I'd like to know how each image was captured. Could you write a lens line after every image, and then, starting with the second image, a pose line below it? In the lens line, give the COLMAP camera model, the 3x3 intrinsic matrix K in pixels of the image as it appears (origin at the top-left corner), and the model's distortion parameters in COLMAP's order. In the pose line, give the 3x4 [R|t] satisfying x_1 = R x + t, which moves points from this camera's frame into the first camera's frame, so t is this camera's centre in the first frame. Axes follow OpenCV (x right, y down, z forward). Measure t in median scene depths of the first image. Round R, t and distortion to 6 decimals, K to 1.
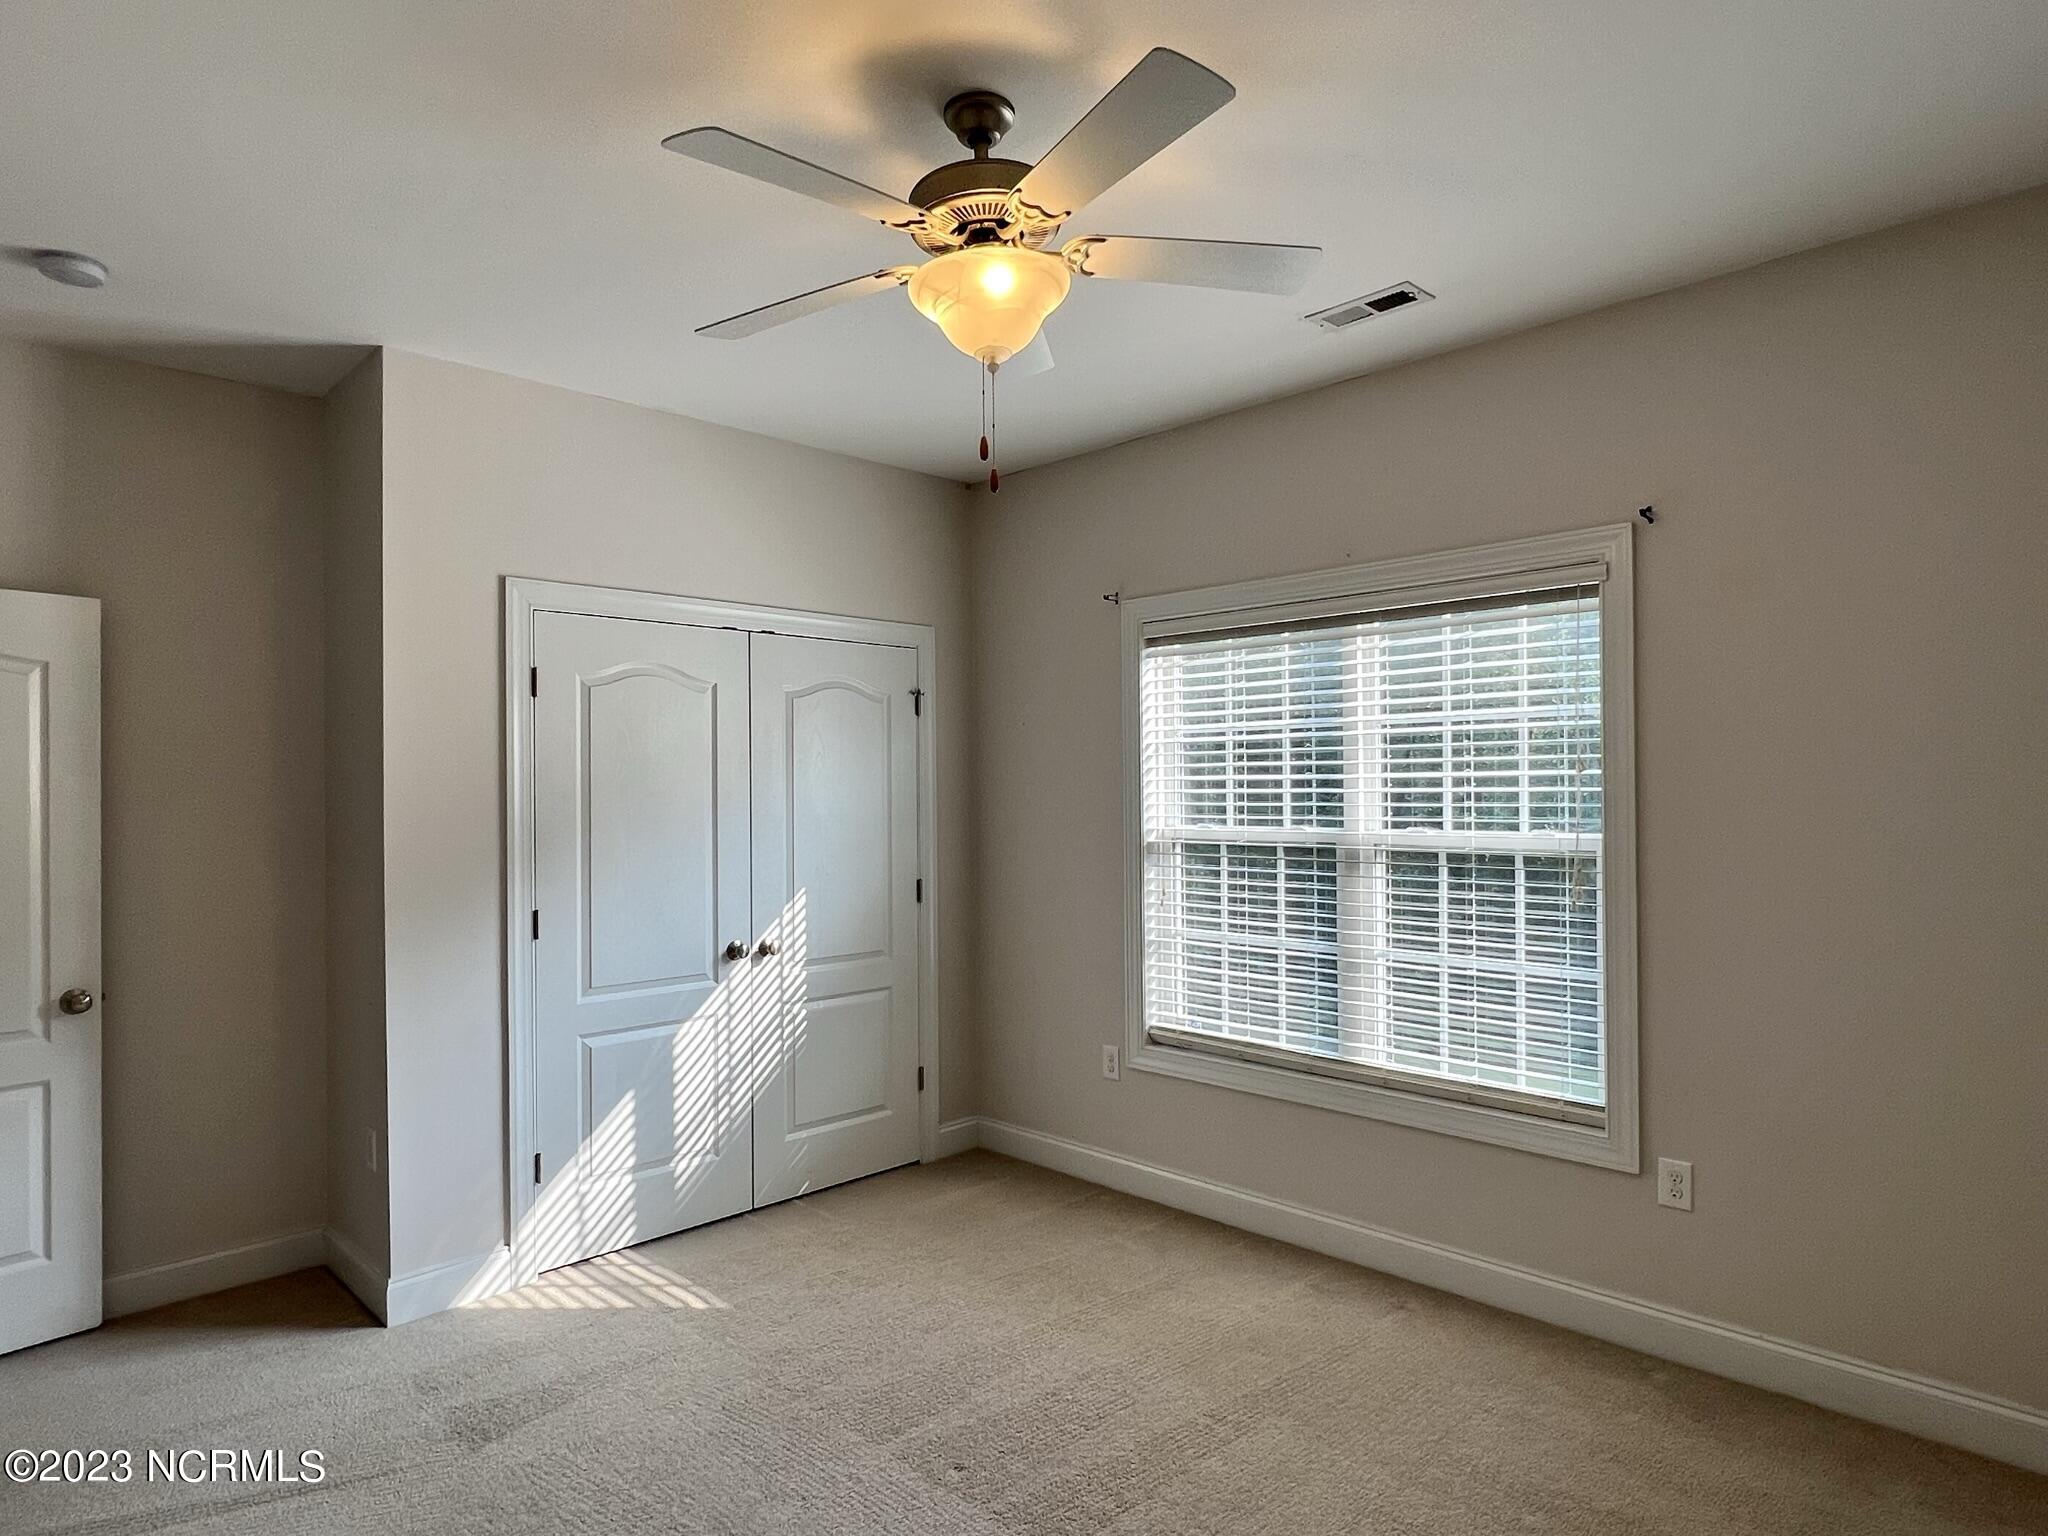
lens RADIAL K [[1168.9, 0, 1014.4], [0, 1168.9, 778.7], [0, 0, 1]] dist [0.002037, -0.001836]
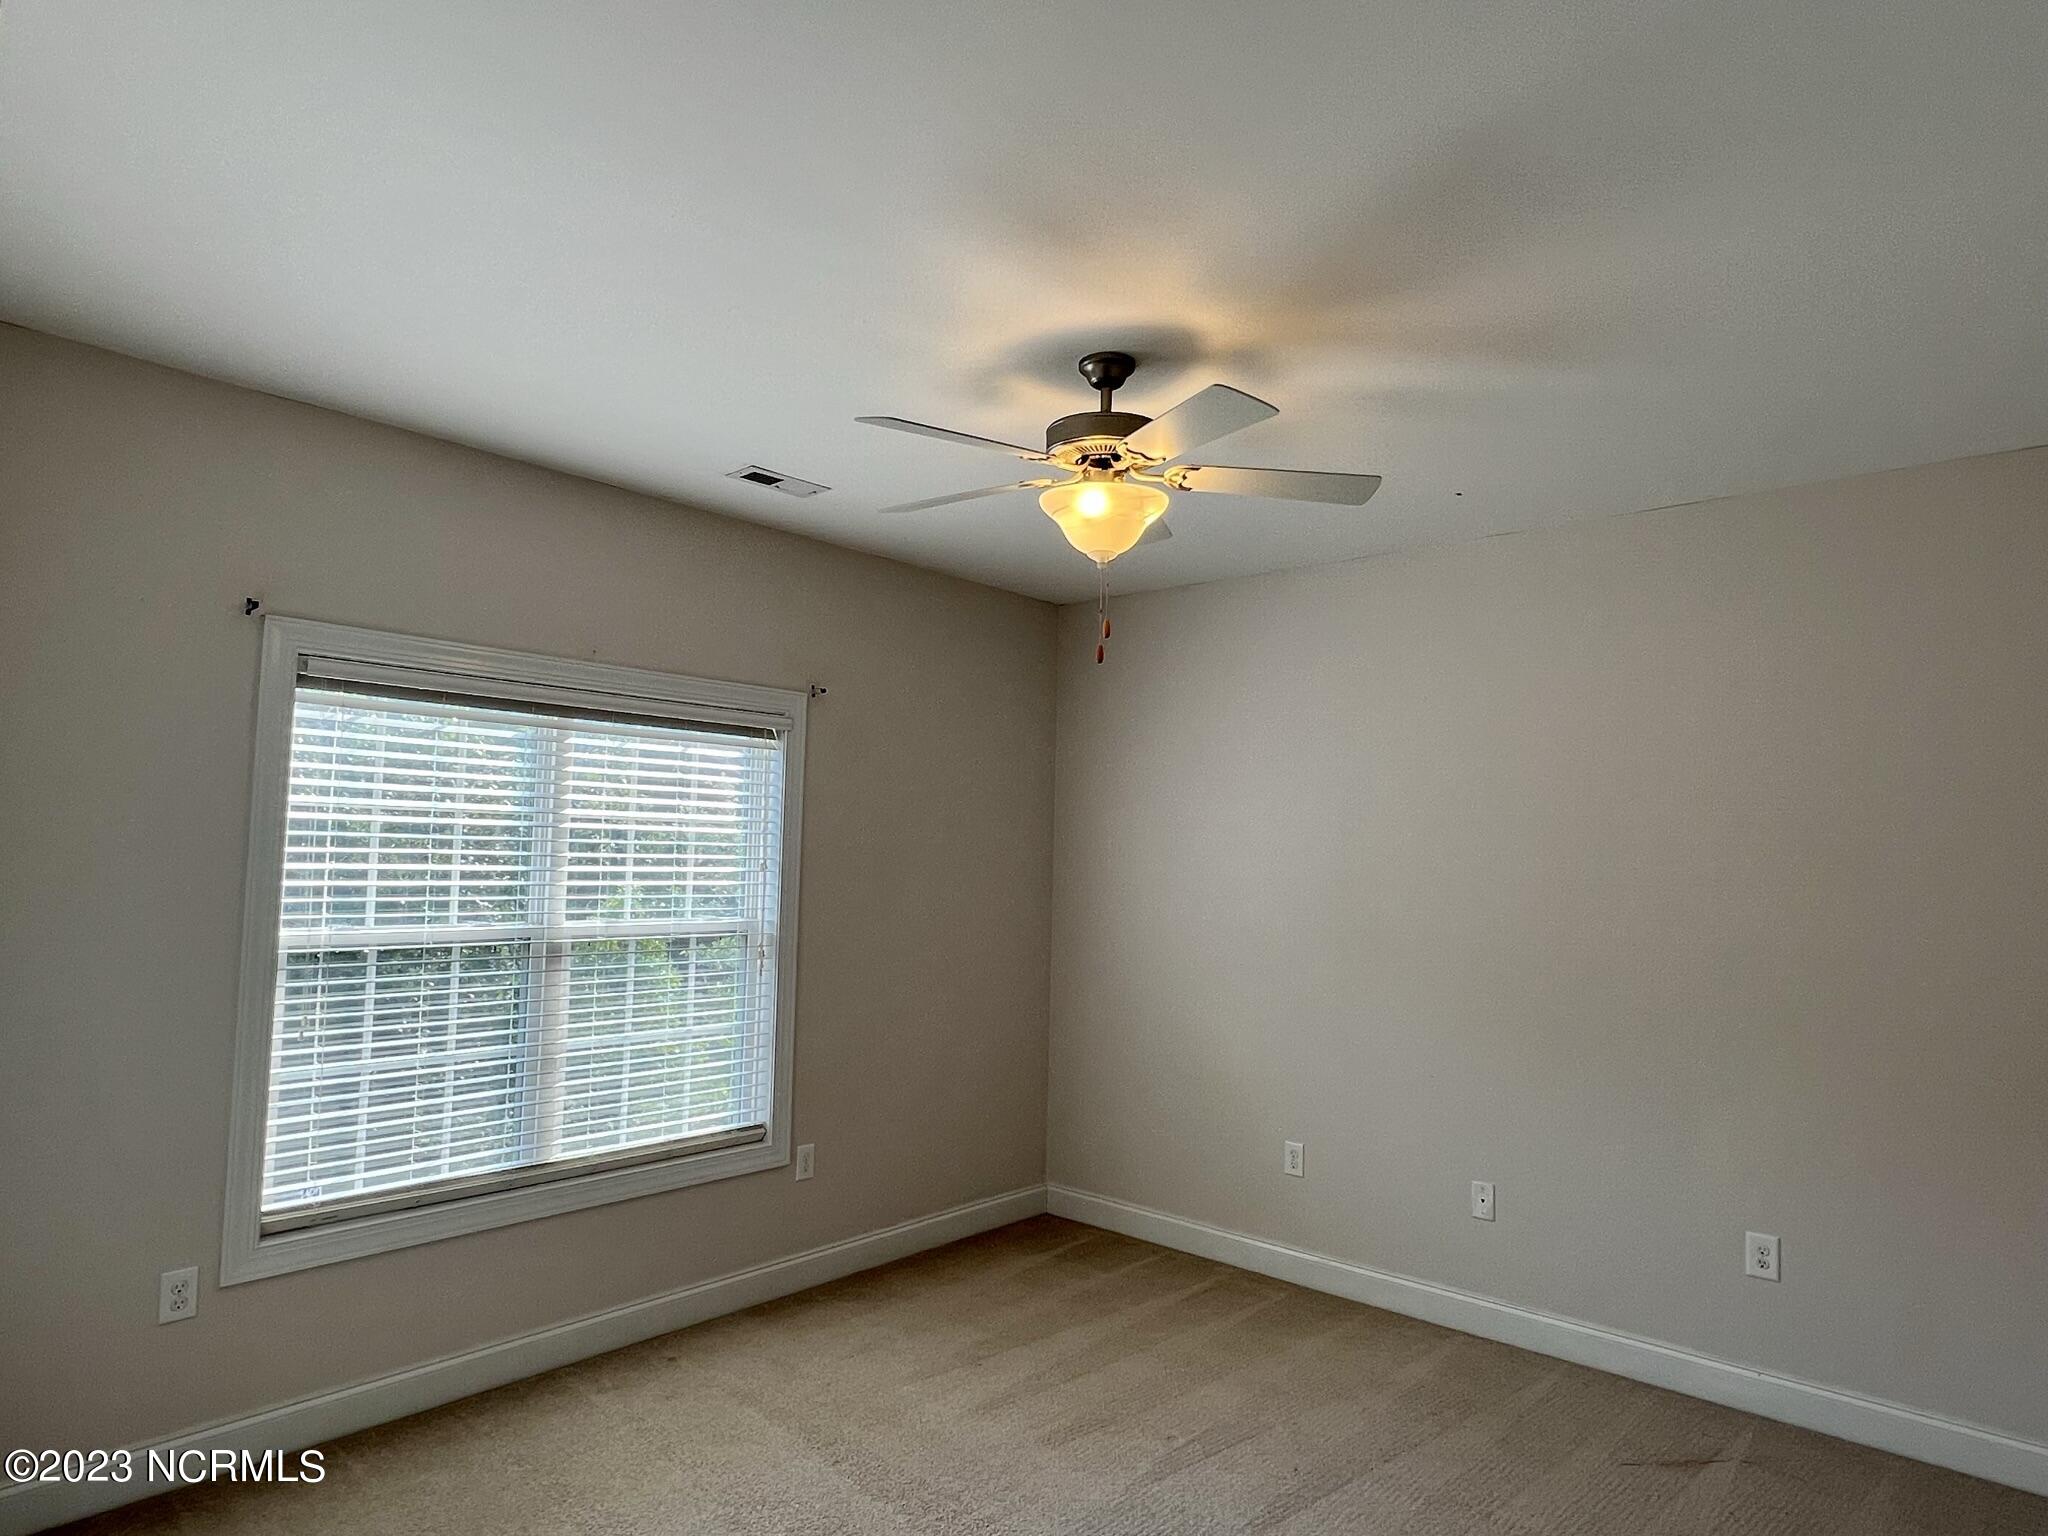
lens RADIAL K [[1168.9, 0, 1014.4], [0, 1168.9, 778.7], [0, 0, 1]] dist [0.002037, -0.001836]
pose [[-0.043040, 0.082853, 0.995632, -0.705529], [-0.021085, 0.996258, -0.083817, -0.002935], [-0.998851, -0.024600, -0.041132, 0.640528]]
